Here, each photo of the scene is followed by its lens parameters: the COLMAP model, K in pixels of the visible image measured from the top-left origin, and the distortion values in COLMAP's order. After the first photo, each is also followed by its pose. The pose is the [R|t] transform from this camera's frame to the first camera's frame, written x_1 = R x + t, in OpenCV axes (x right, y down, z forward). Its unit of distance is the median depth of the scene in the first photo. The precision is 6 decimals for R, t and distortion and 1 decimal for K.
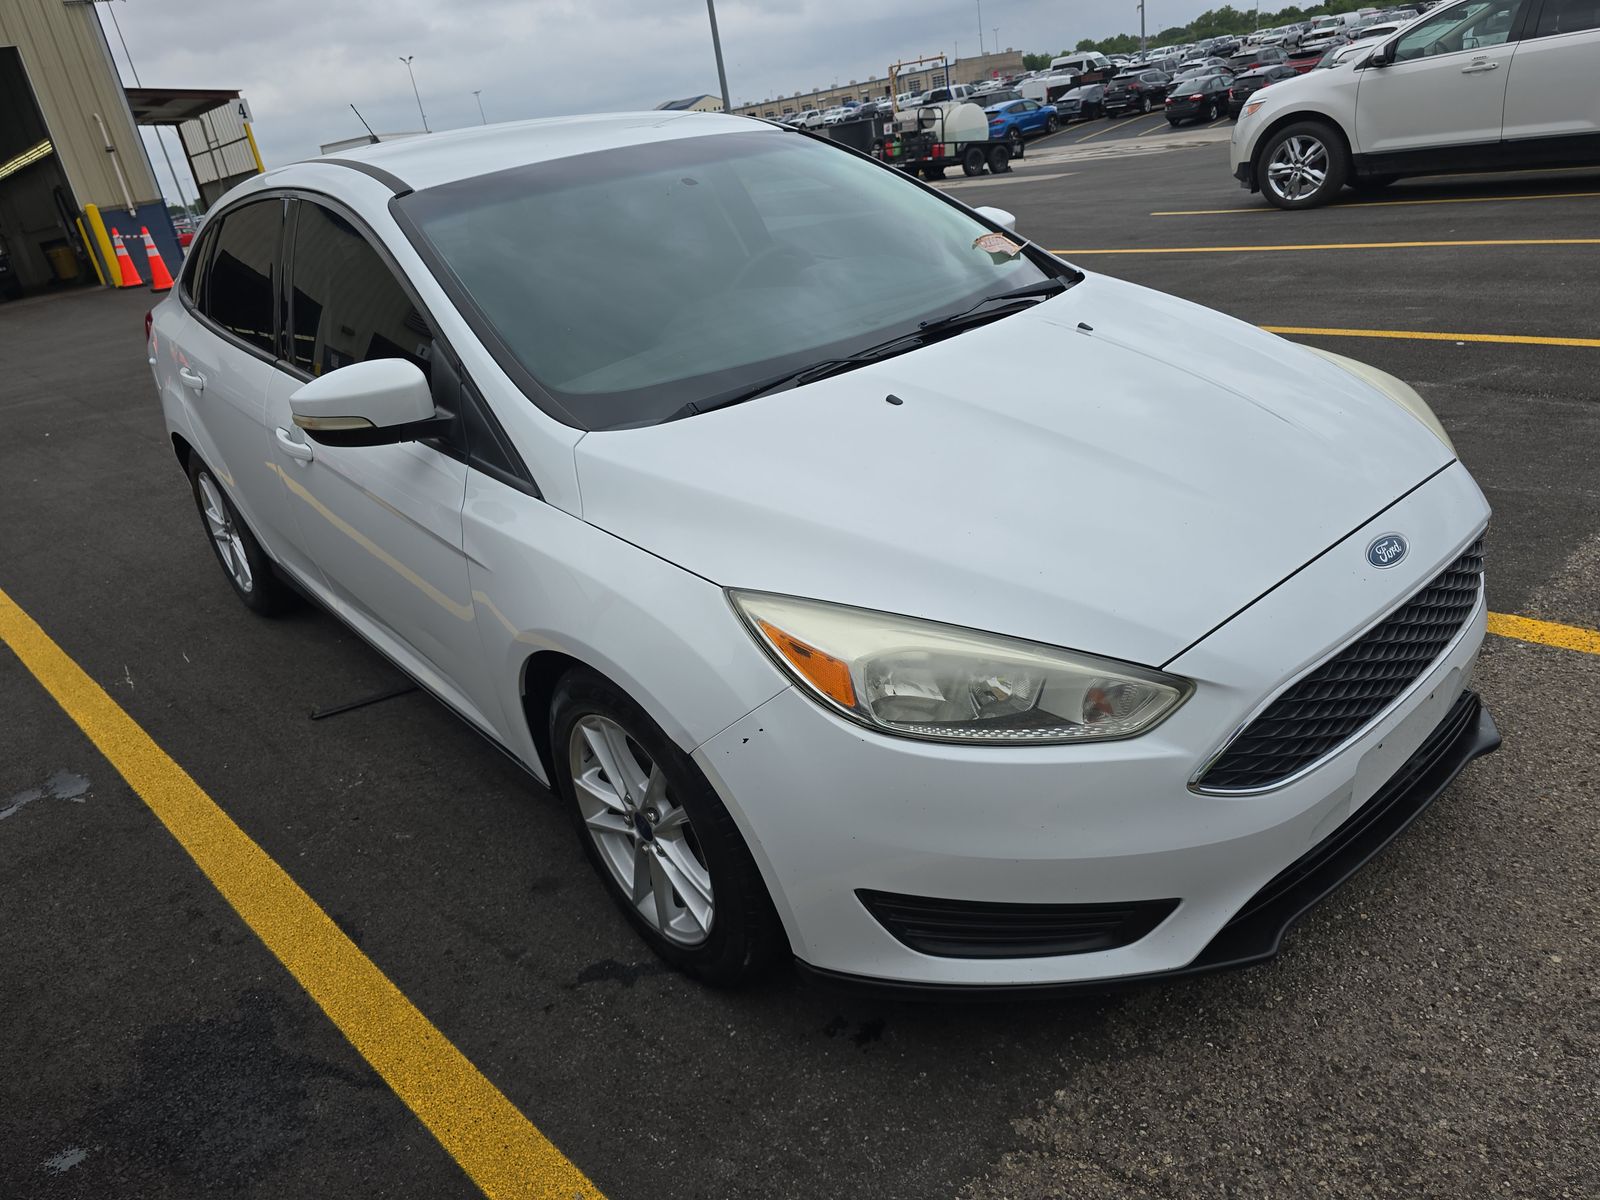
lens RADIAL K [[1075.2, 0, 801.4], [0, 1075.2, 588.6], [0, 0, 1]] dist [0.025110, -0.015260]
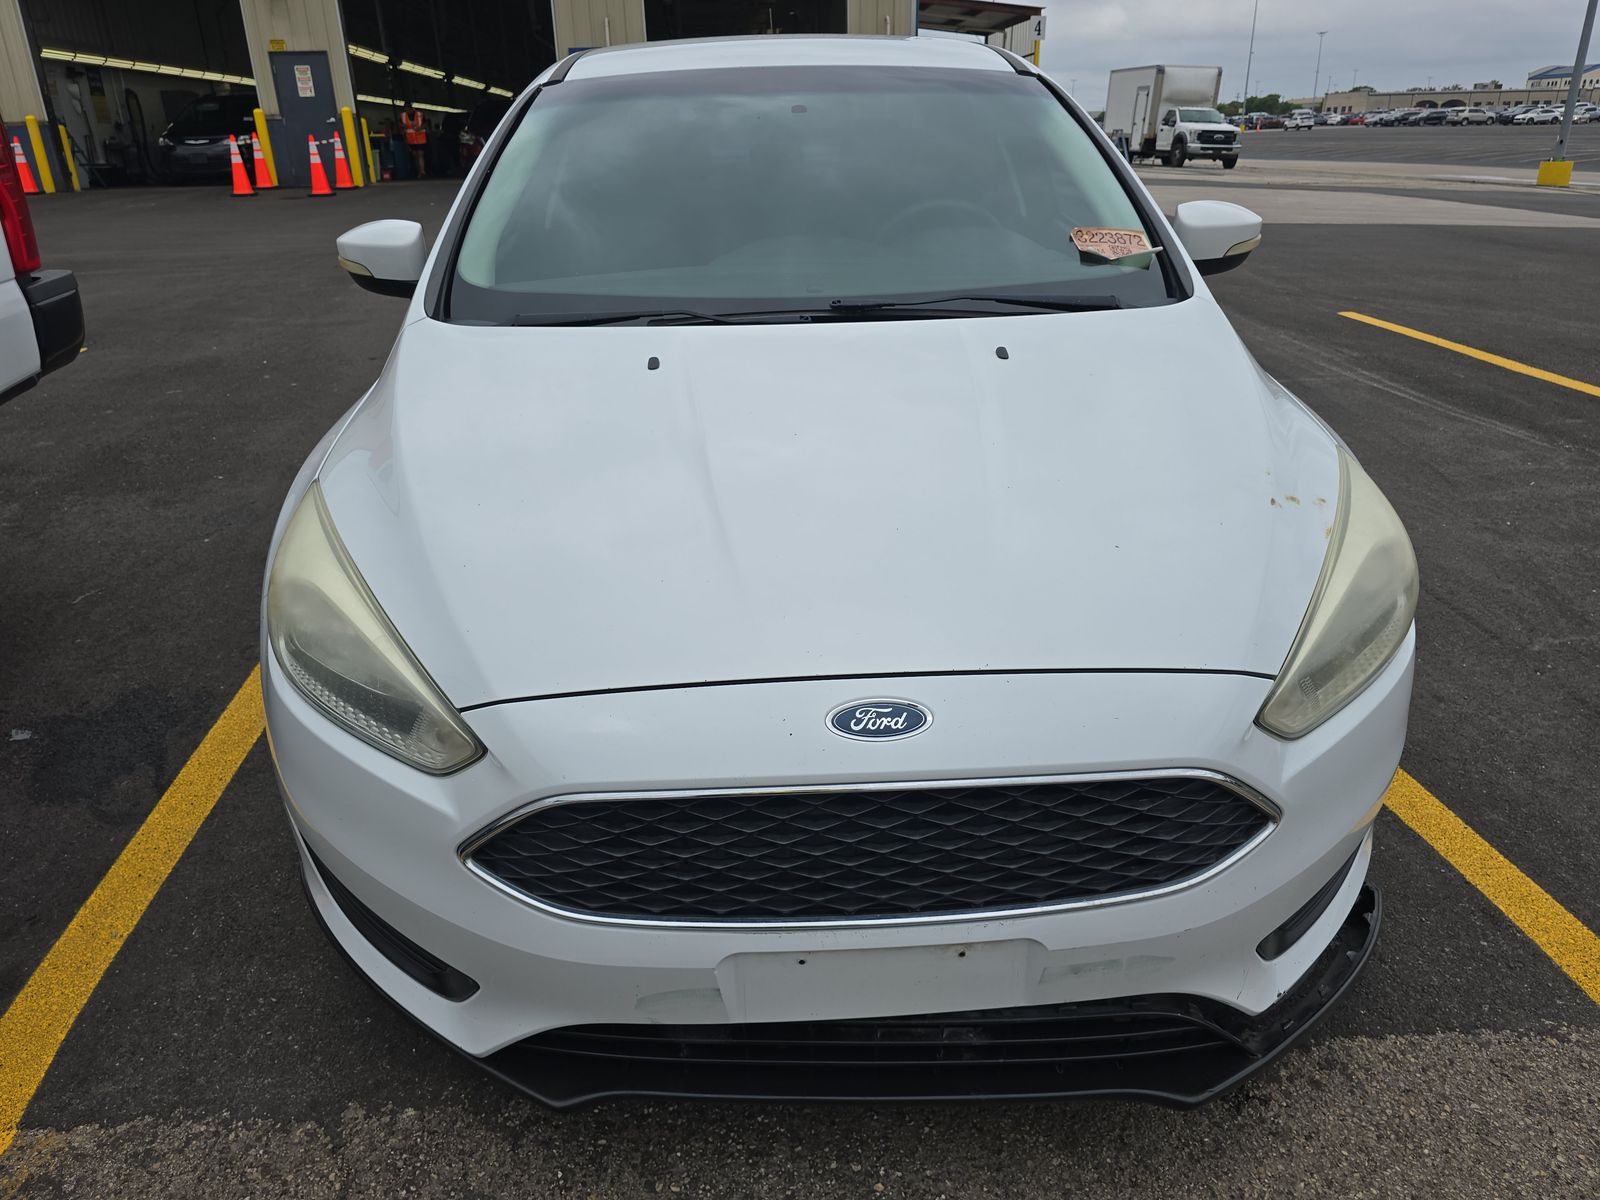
lens RADIAL K [[1075.2, 0, 800.1], [0, 1075.2, 611.6], [0, 0, 1]] dist [0.025110, -0.015260]
pose [[0.783756, 0.368821, -0.499698, 0.735047], [-0.335176, 0.928534, 0.159629, -0.173177], [0.522861, 0.042377, 0.851364, 0.336417]]
